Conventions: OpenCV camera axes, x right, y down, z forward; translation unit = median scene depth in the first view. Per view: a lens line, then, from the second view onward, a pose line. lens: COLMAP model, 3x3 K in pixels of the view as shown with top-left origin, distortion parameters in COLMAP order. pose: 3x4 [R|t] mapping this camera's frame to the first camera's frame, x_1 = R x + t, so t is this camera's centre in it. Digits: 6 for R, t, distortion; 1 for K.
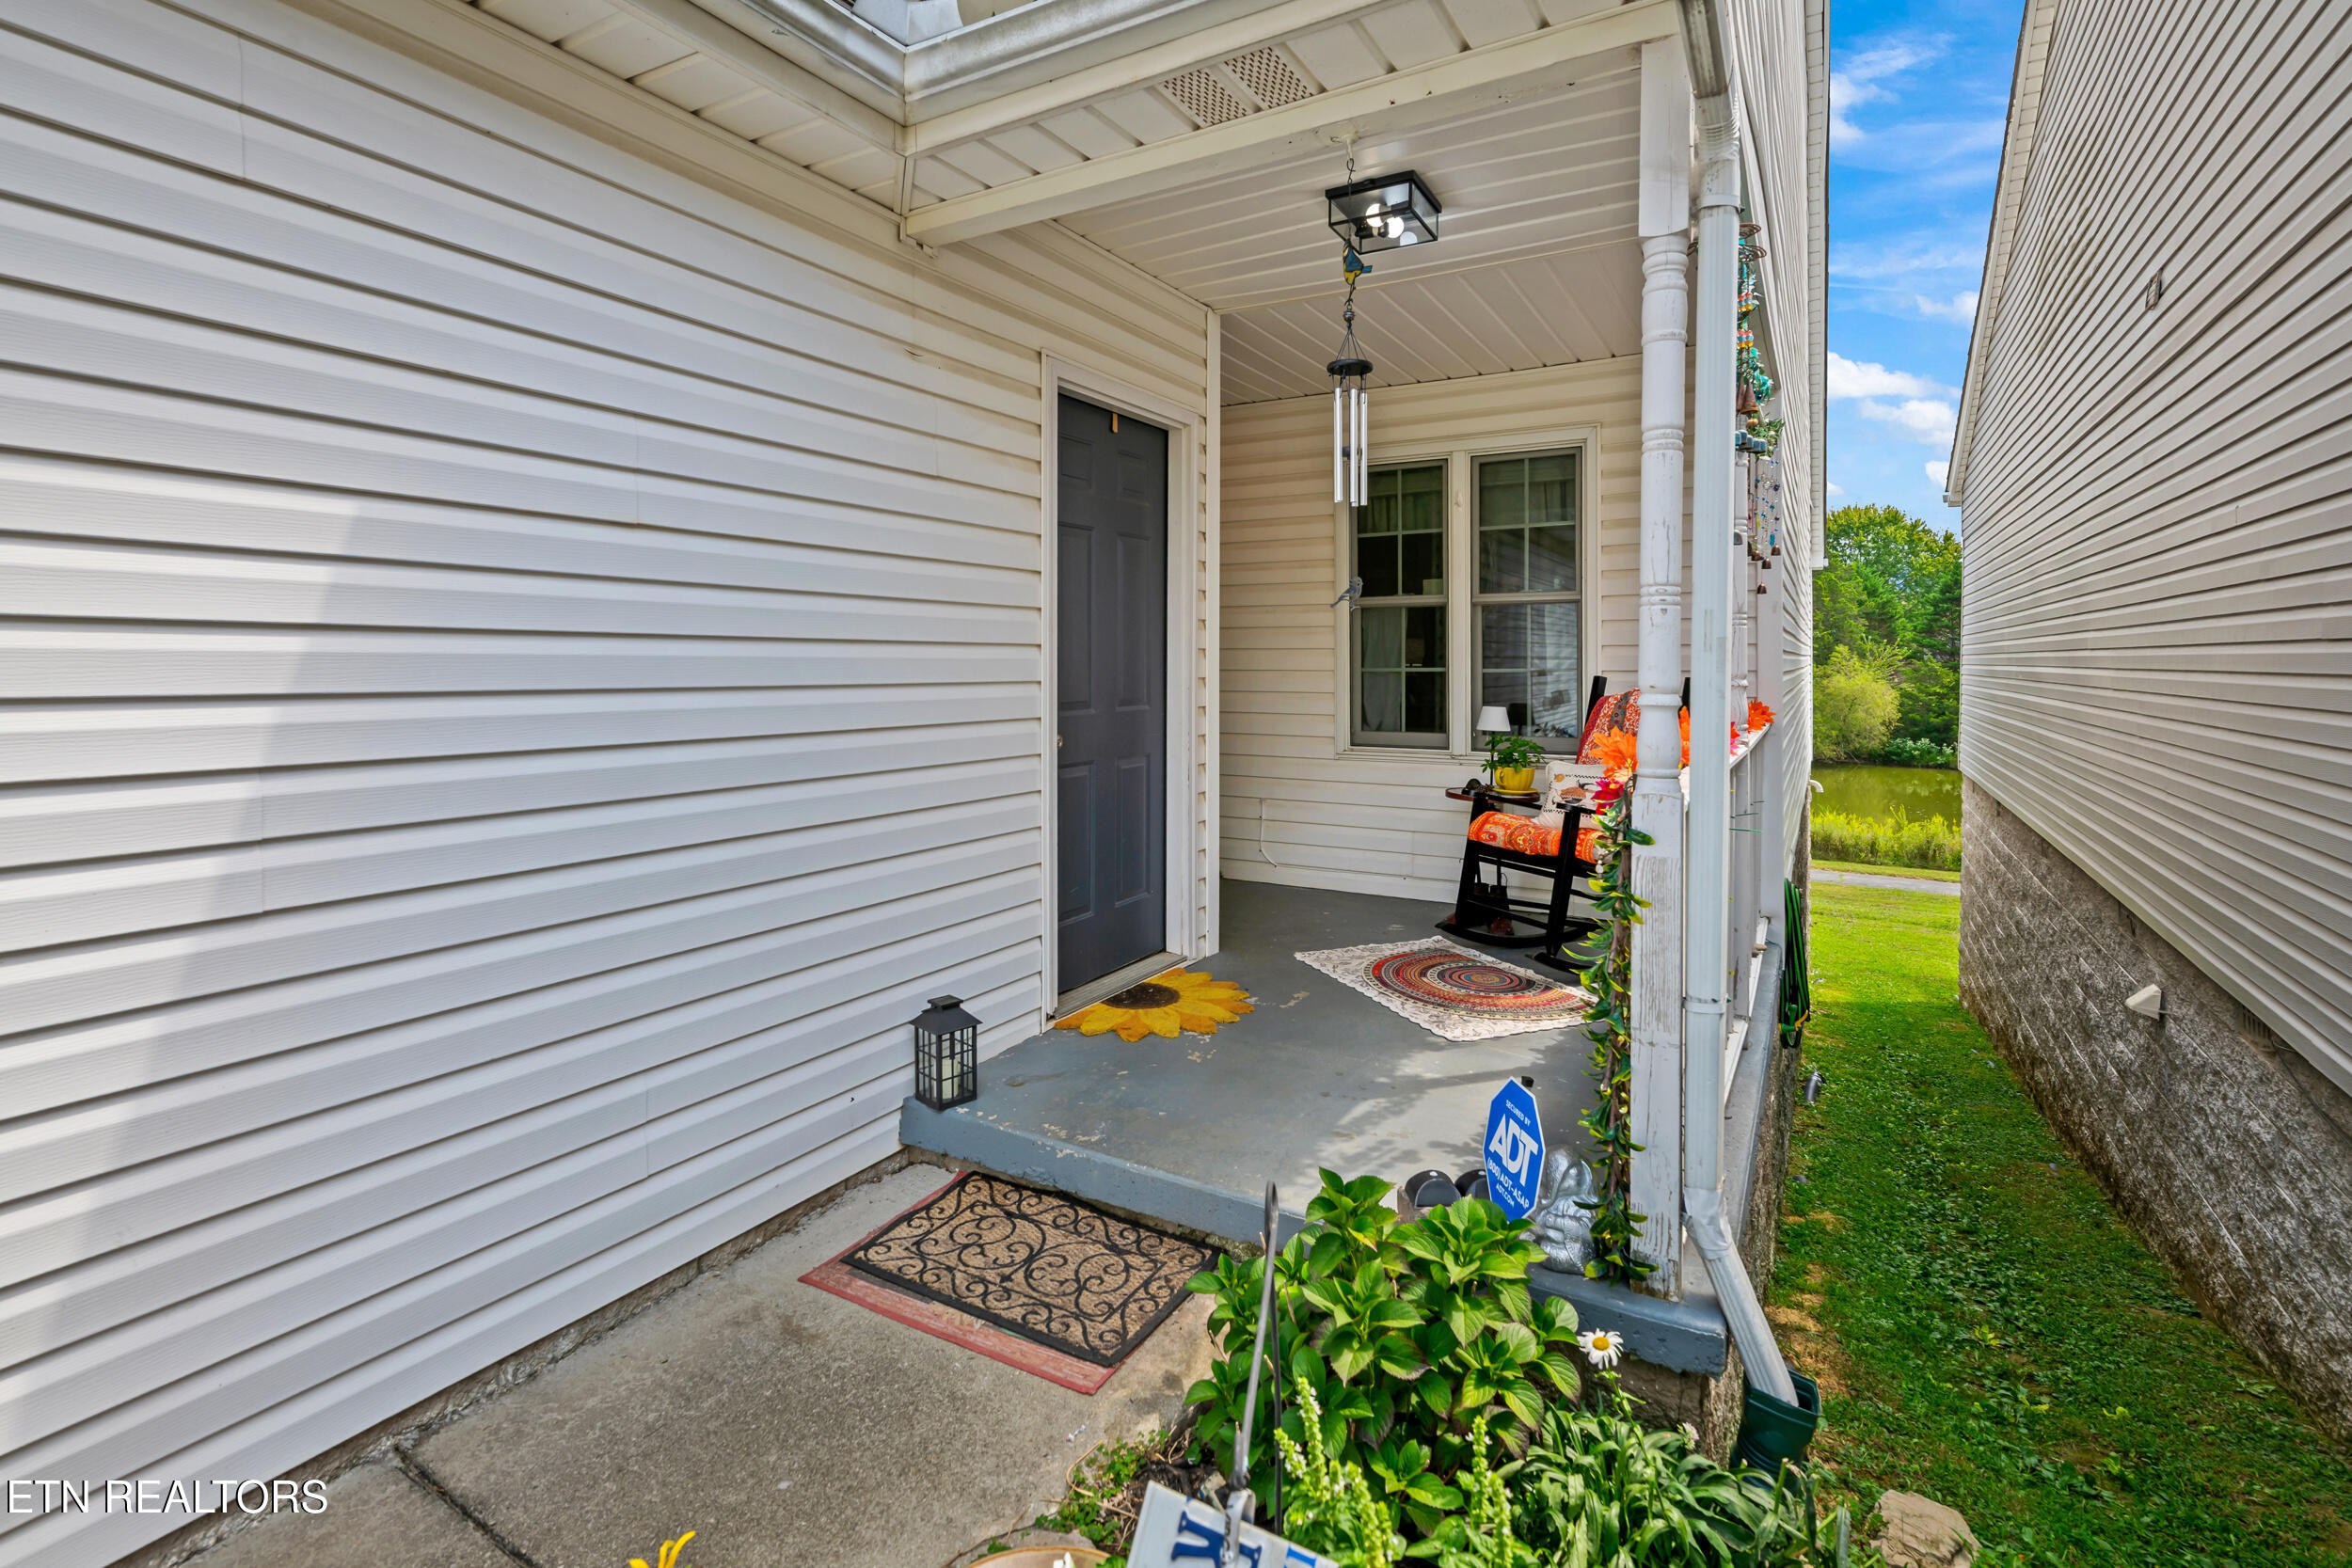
lens RADIAL K [[1062.4, 0, 1178.2], [0, 1062.4, 693.5], [0, 0, 1]] dist [0.002179, 0.000327]
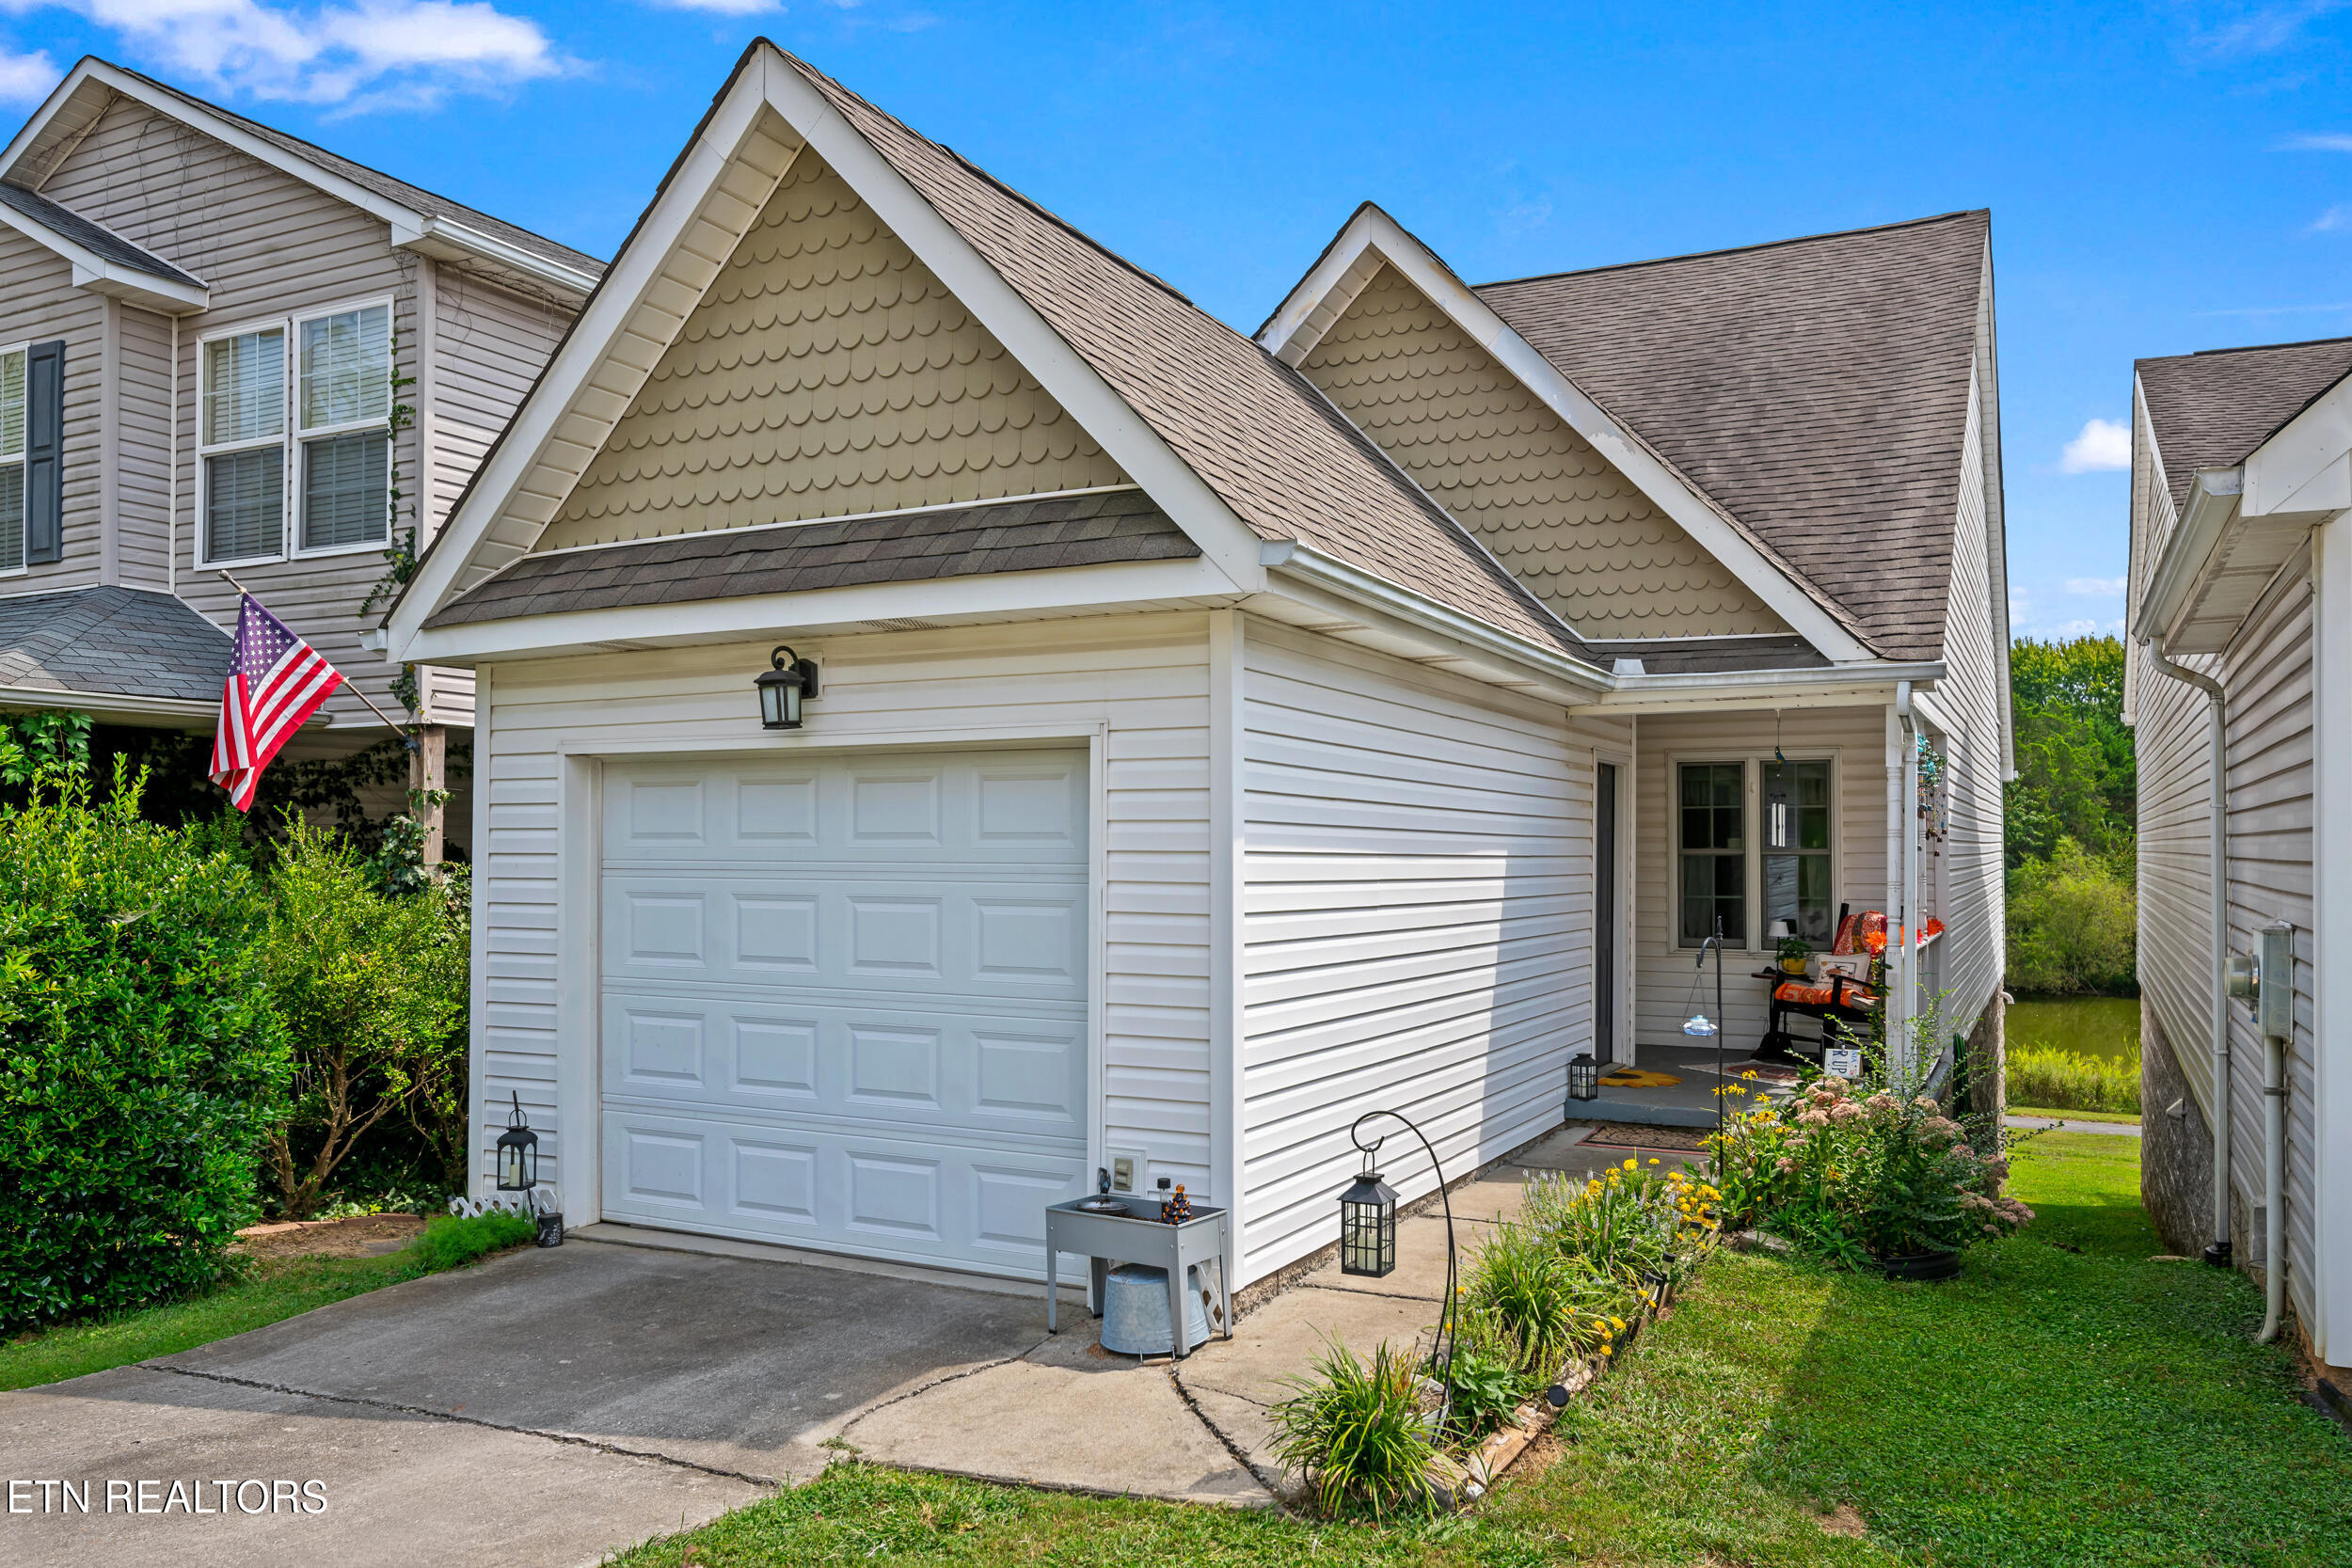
lens RADIAL K [[1688.5, 0, 1247.7], [0, 1688.5, 844.5], [0, 0, 1]] dist [0.000478, -0.002955]
pose [[0.995581, 0.002944, 0.093857, -0.116168], [-0.000033, 0.999520, -0.030993, -0.003914], [-0.093903, 0.030853, 0.995103, -0.229480]]
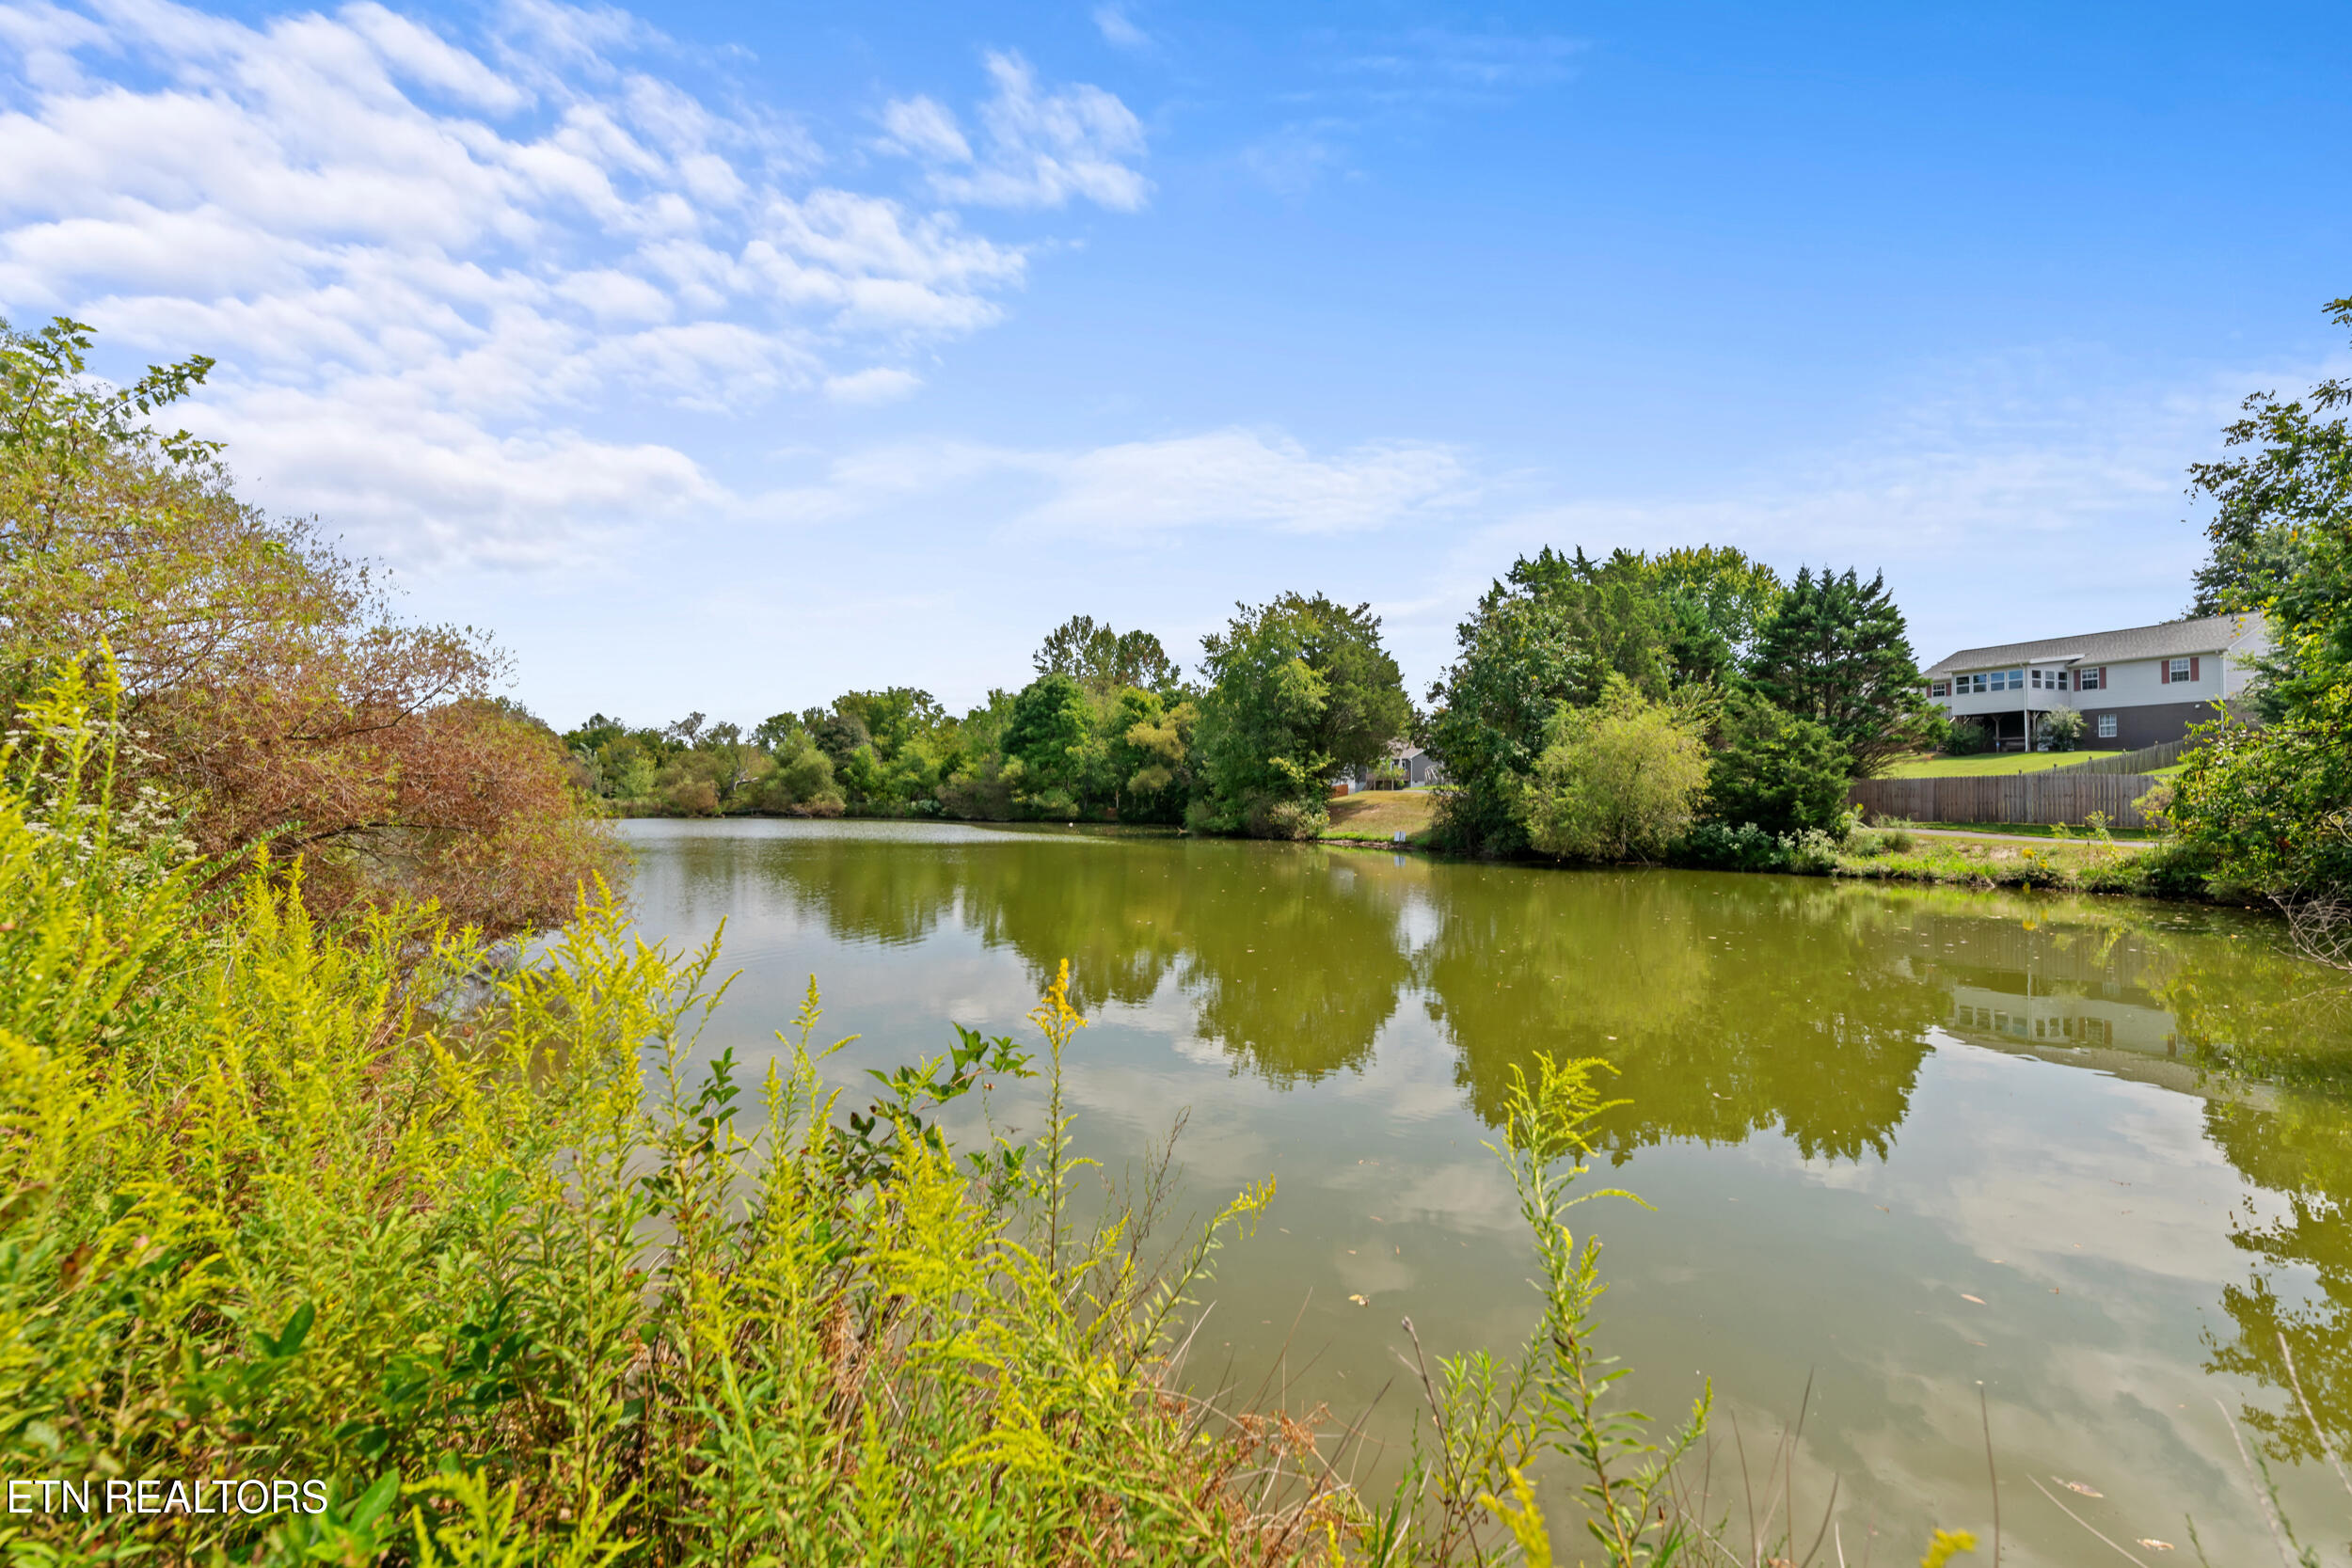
lens RADIAL K [[1010.5, 0, 1174.3], [0, 1010.5, 767.4], [0, 0, 1]] dist [0.003098, -0.000858]
pose [[0.998125, 0.025046, 0.055854, 0.725105], [-0.021635, 0.997911, -0.060874, 0.110403], [-0.057262, 0.059551, 0.996582, 0.943394]]
